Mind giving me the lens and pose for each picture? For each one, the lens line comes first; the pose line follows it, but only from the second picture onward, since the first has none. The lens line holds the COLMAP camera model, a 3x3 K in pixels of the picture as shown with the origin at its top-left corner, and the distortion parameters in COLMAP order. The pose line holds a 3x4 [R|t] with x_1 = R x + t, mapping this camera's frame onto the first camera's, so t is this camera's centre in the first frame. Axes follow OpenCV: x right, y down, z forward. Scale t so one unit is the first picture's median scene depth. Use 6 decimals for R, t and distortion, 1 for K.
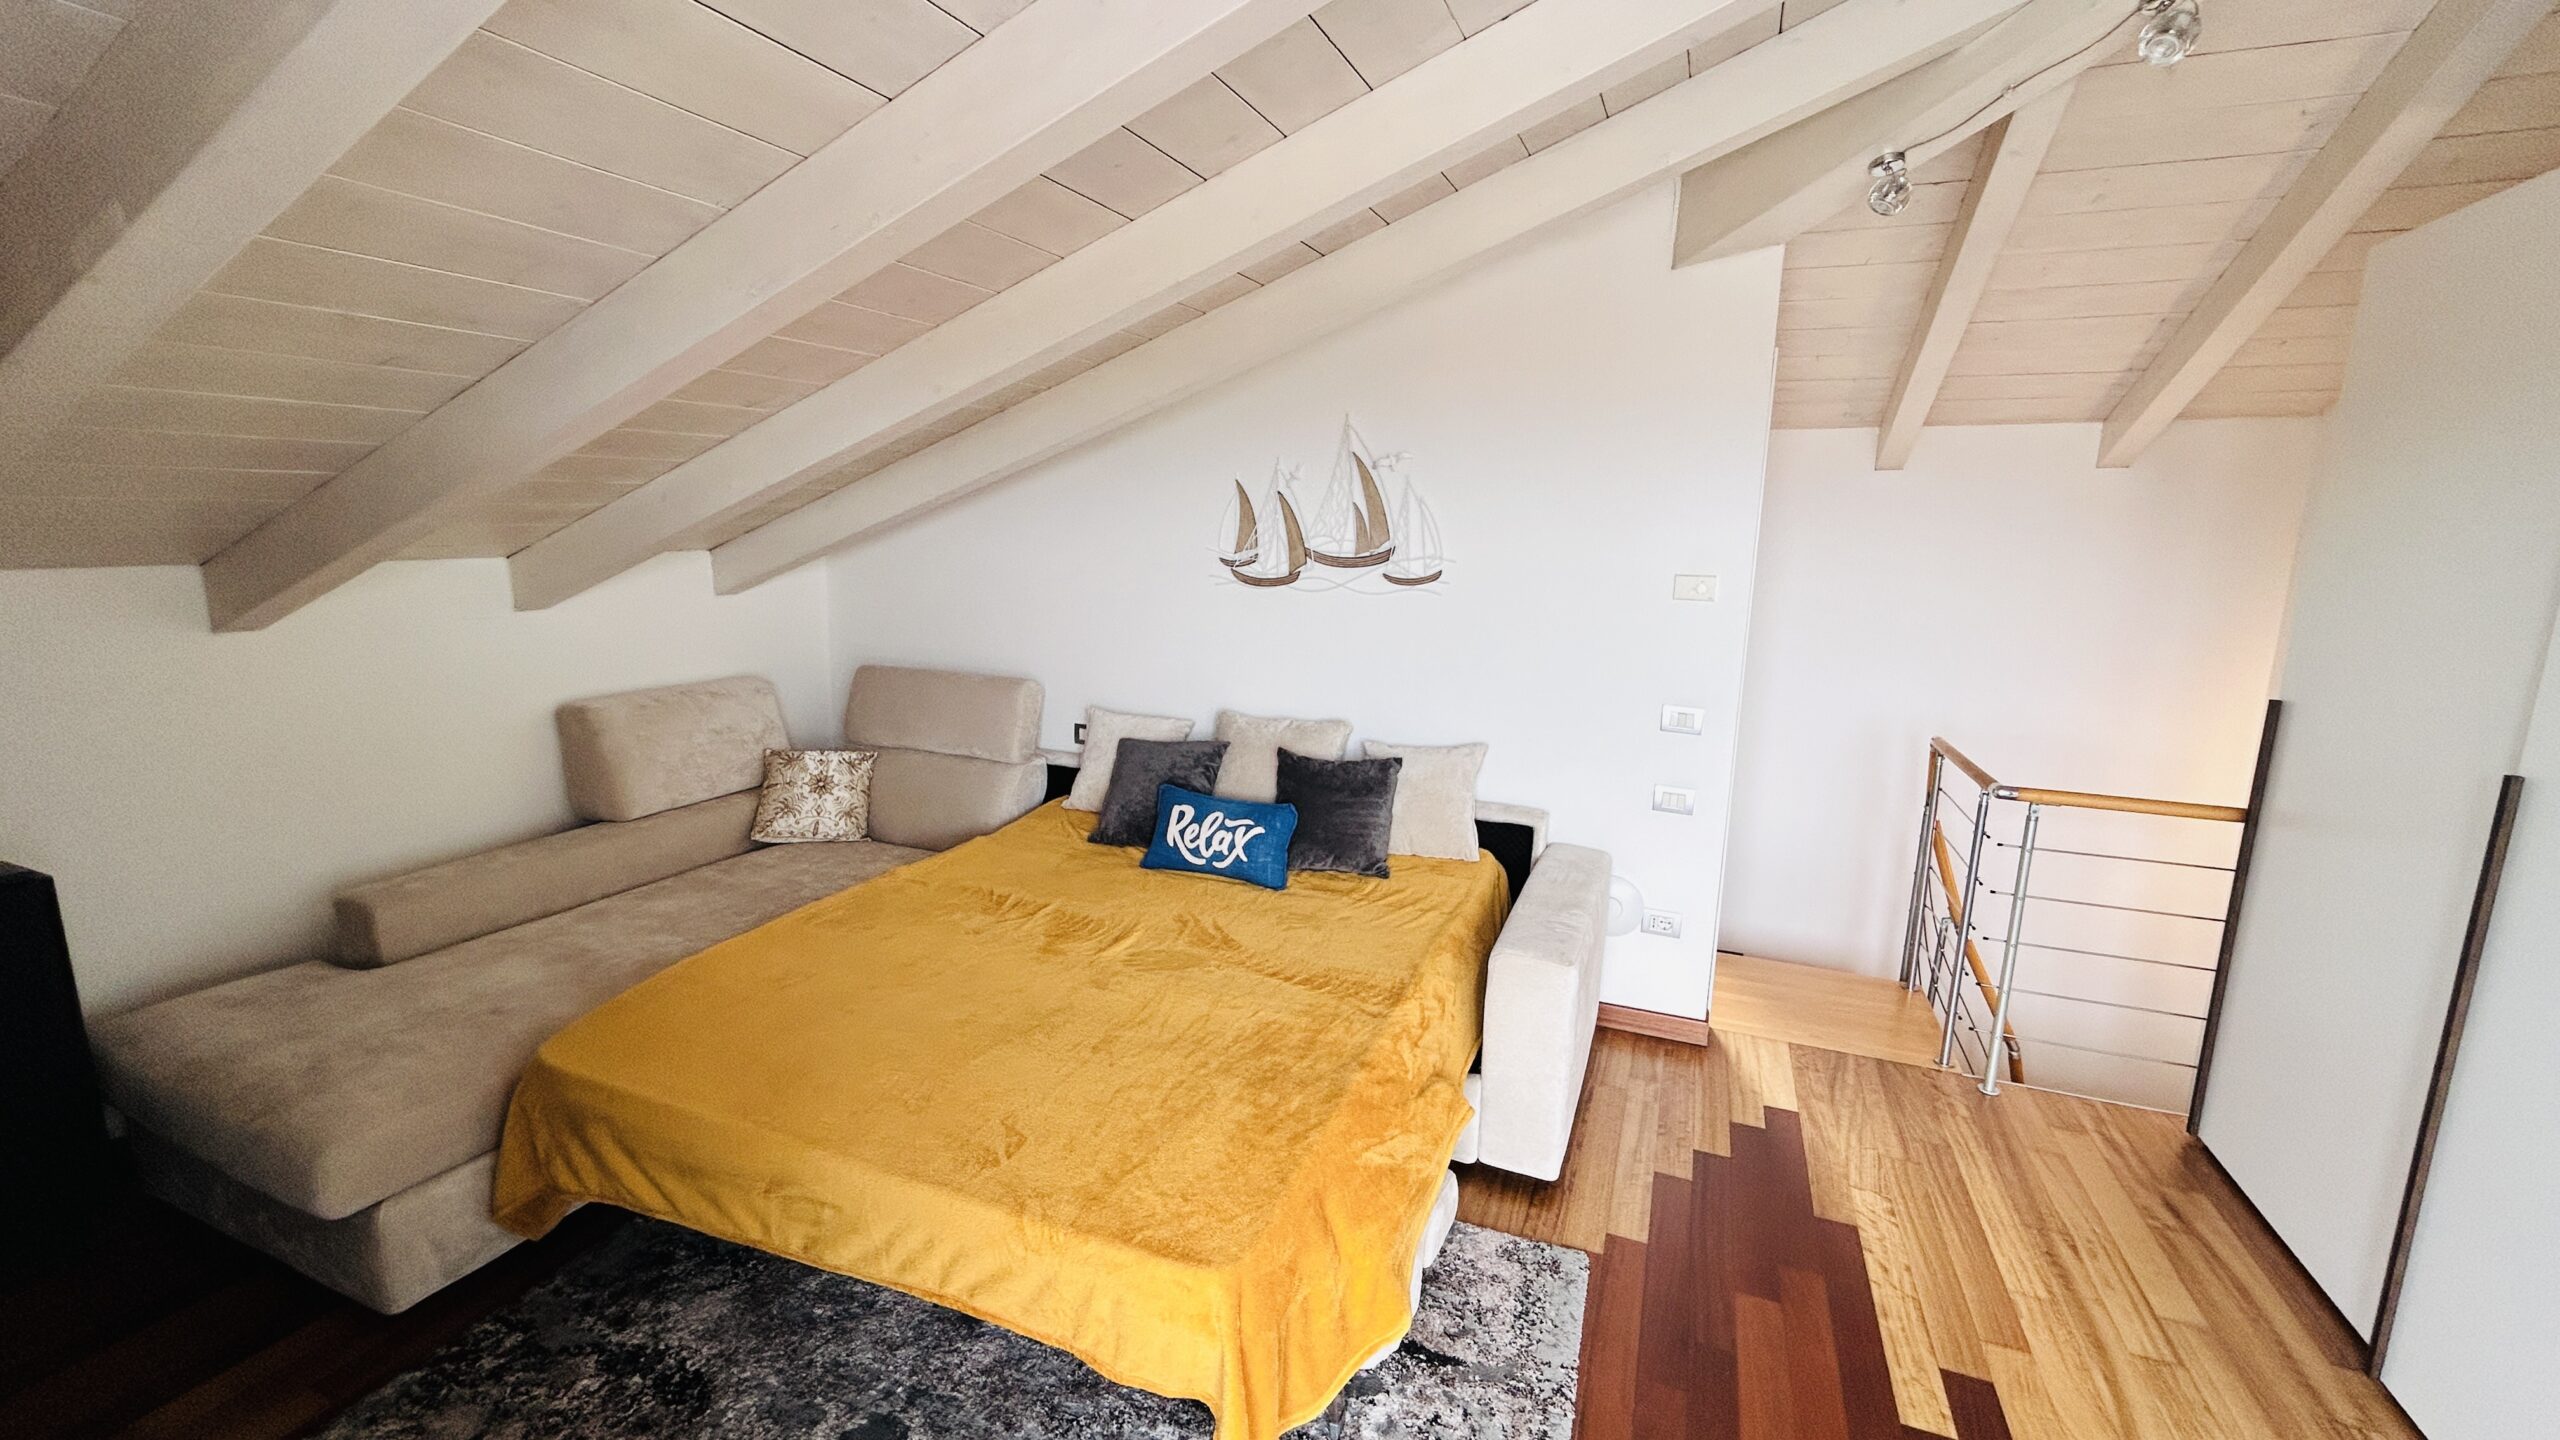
lens RADIAL K [[1046.5, 0, 1273.3], [0, 1046.5, 717.9], [0, 0, 1]] dist [-0.009259, 0.000473]
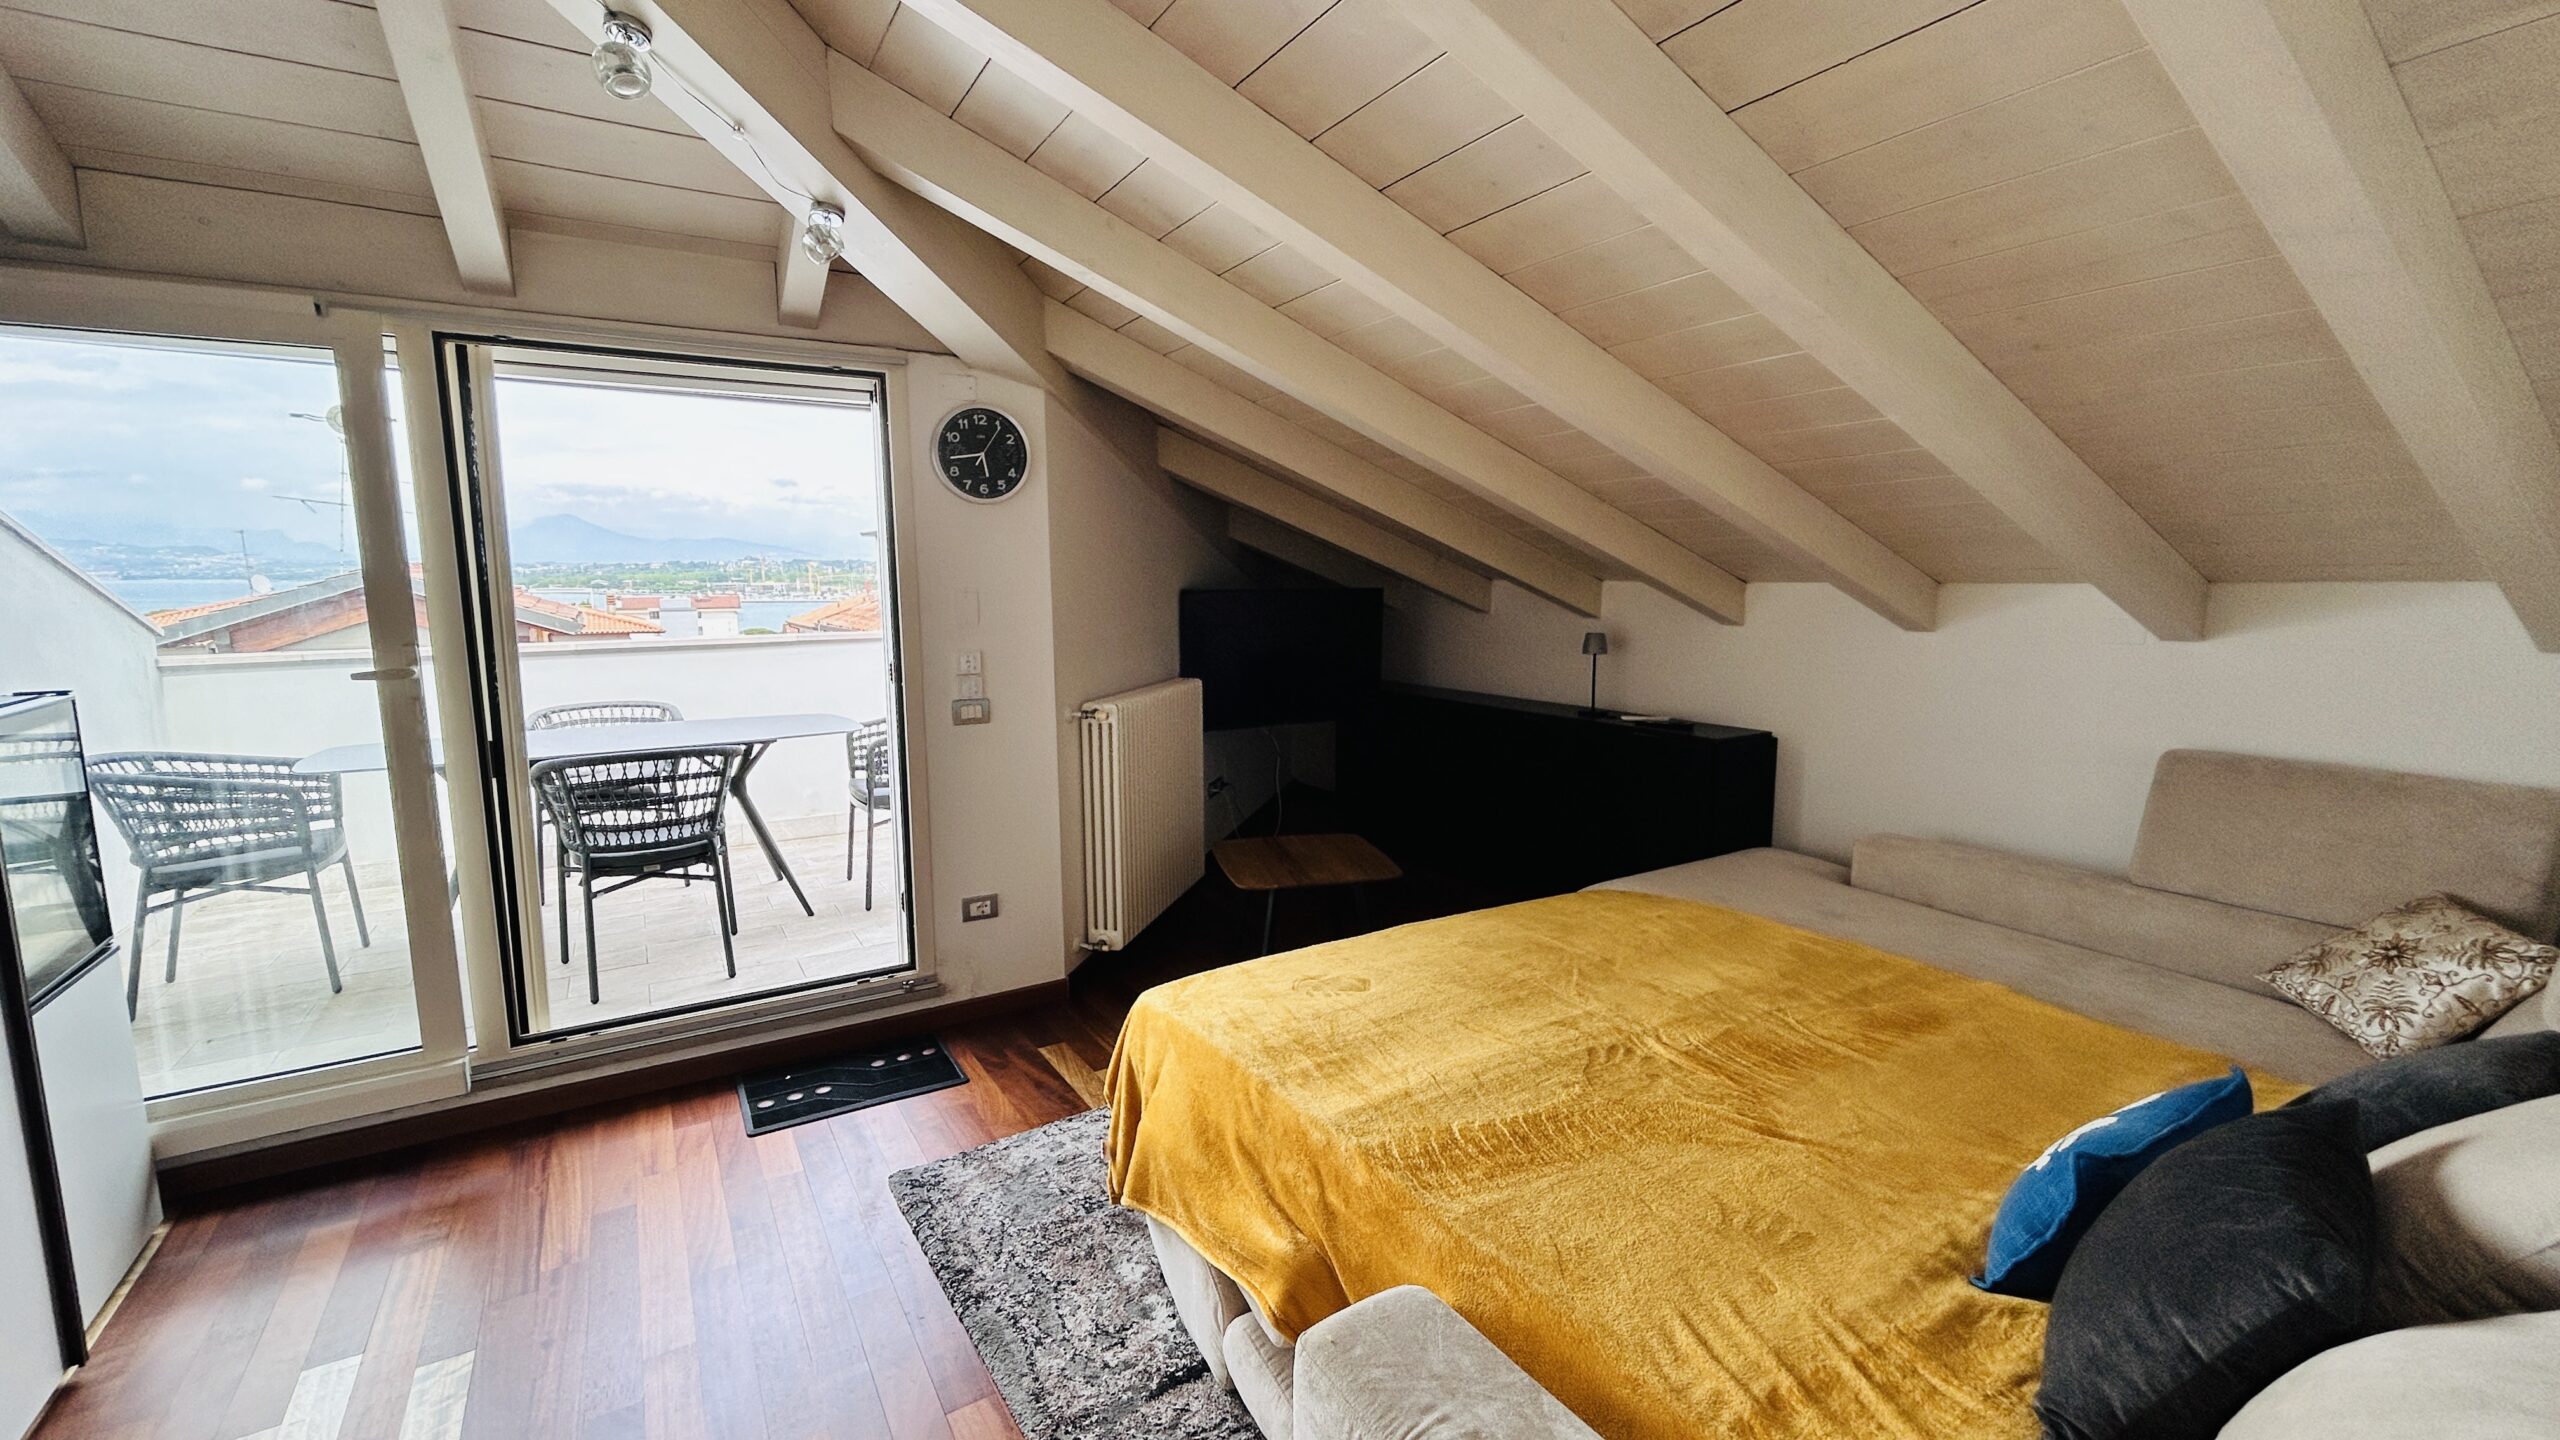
lens RADIAL K [[1046.5, 0, 1275.1], [0, 1046.5, 717.8], [0, 0, 1]] dist [-0.009259, 0.000473]
pose [[-0.574387, 0.097614, -0.812743, 0.593466], [-0.159715, 0.960419, 0.228226, -0.145203], [0.802852, 0.260898, -0.536061, 1.041894]]
